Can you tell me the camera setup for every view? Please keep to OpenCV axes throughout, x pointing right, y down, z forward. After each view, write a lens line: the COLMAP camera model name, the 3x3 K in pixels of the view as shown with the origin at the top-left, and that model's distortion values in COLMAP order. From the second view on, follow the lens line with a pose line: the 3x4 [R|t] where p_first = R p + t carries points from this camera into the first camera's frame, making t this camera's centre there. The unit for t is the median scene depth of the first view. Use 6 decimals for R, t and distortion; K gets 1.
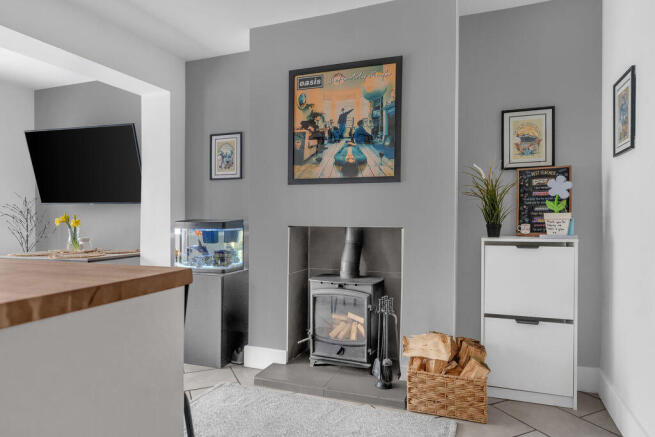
lens RADIAL K [[431.8, 0, 324.4], [0, 431.8, 207.8], [0, 0, 1]] dist [-0.000717, 0.005765]
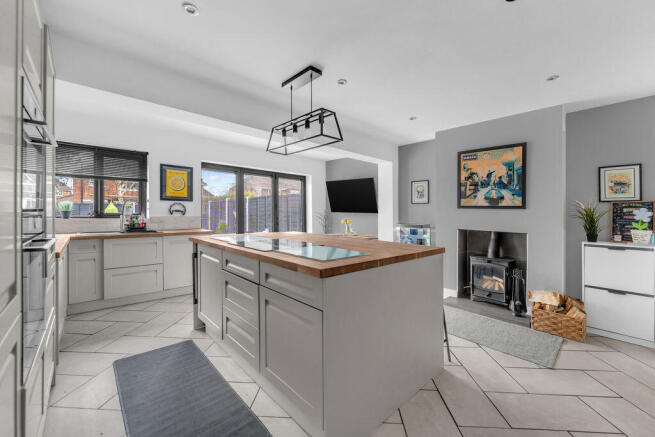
lens RADIAL K [[268.1, 0, 324.4], [0, 268.1, 199.8], [0, 0, 1]] dist [-0.003271, 0.000031]
pose [[0.892773, -0.002668, -0.450498, -0.078449], [-0.011273, 0.999537, -0.028260, -0.054252], [0.450365, 0.030308, 0.892330, -0.416372]]
